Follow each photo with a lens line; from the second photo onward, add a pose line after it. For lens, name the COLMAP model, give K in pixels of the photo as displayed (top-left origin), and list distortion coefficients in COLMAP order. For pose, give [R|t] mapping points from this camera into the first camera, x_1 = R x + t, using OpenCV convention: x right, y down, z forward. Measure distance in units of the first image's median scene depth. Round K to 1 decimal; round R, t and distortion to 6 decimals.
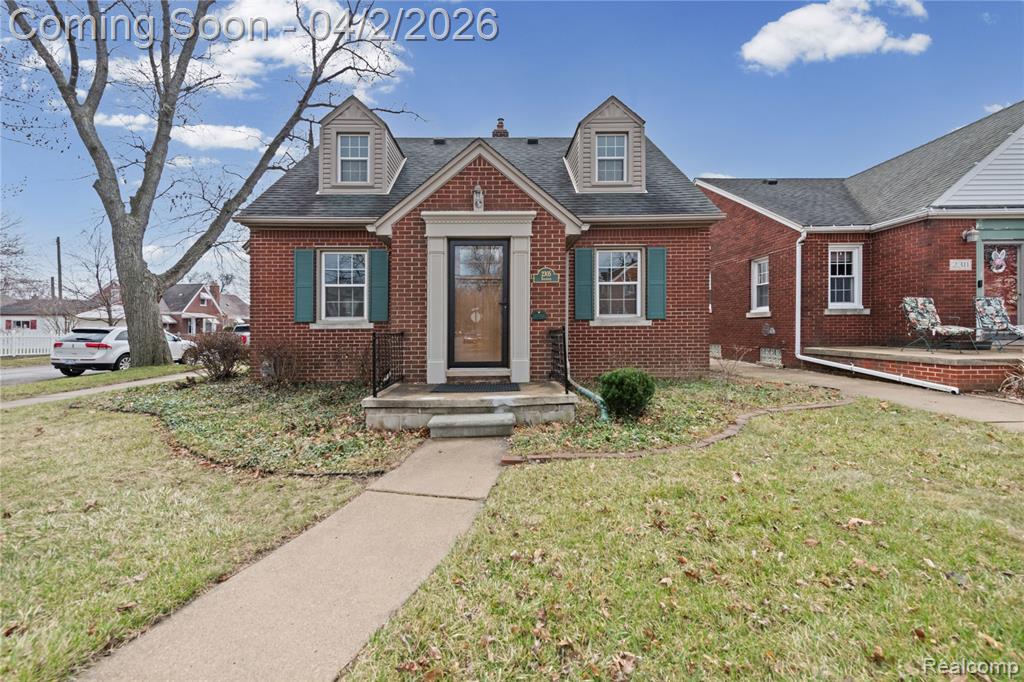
lens RADIAL K [[406.6, 0, 507.8], [0, 406.6, 337.8], [0, 0, 1]] dist [0.014847, -0.001790]
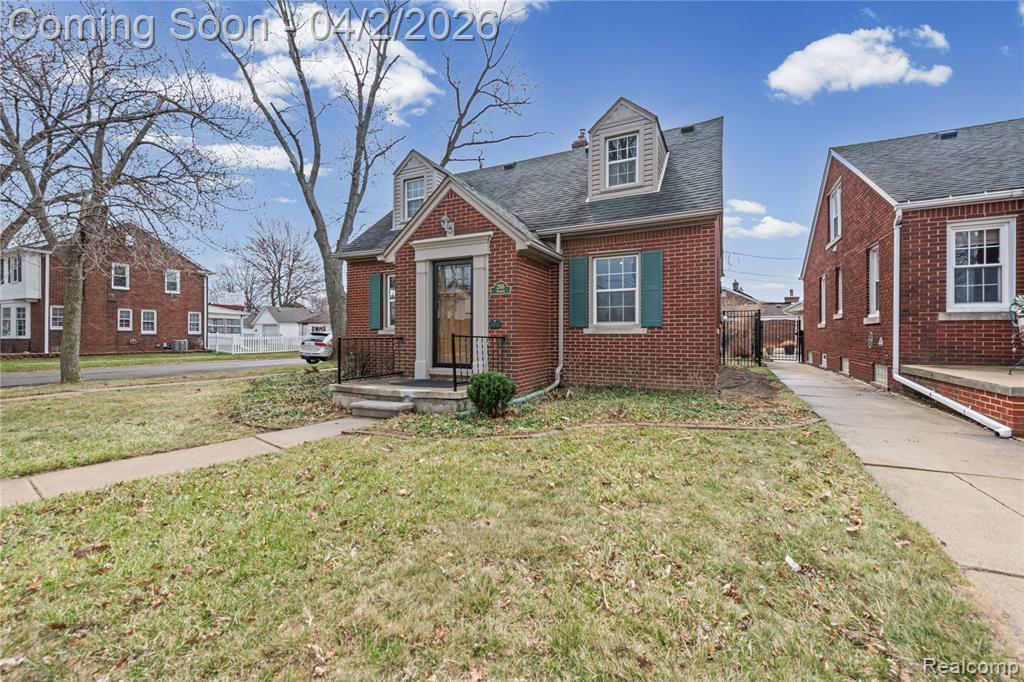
lens RADIAL K [[406.6, 0, 512.1], [0, 406.6, 346.5], [0, 0, 1]] dist [0.014847, -0.001790]
pose [[0.893977, 0.022554, -0.447545, 0.504722], [-0.018883, 0.999742, 0.012663, -0.006393], [0.447715, -0.002869, 0.894172, 0.011575]]
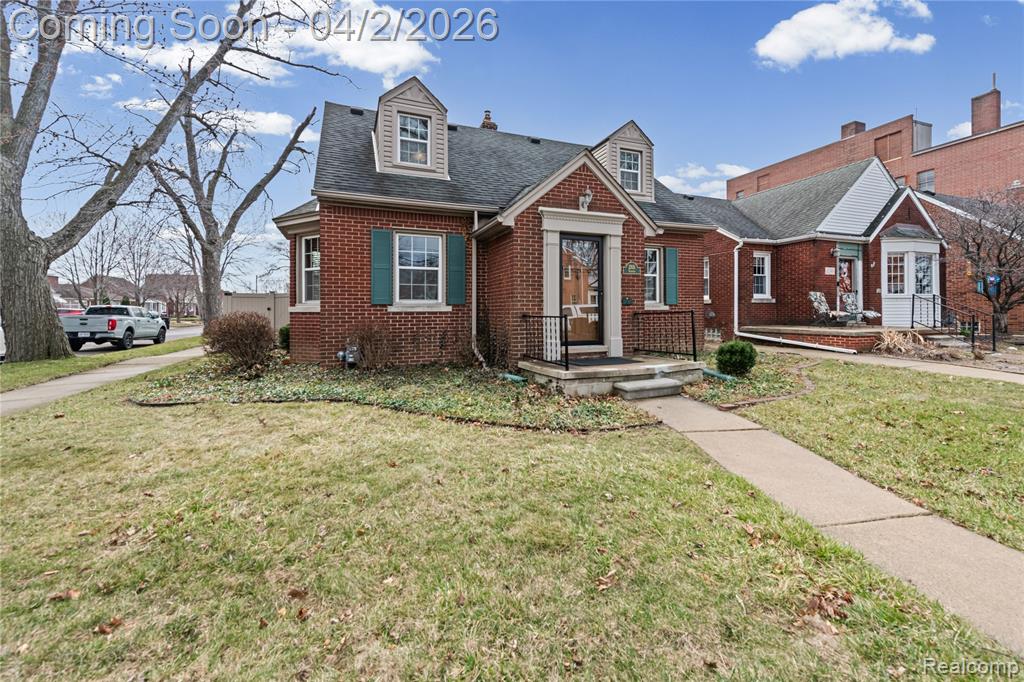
lens RADIAL K [[406.6, 0, 520.6], [0, 406.6, 325.3], [0, 0, 1]] dist [0.014847, -0.001790]
pose [[0.938125, -0.007892, 0.346208, -0.518339], [0.004505, 0.999934, 0.010588, 0.002188], [-0.346268, -0.008374, 0.938098, -0.026371]]
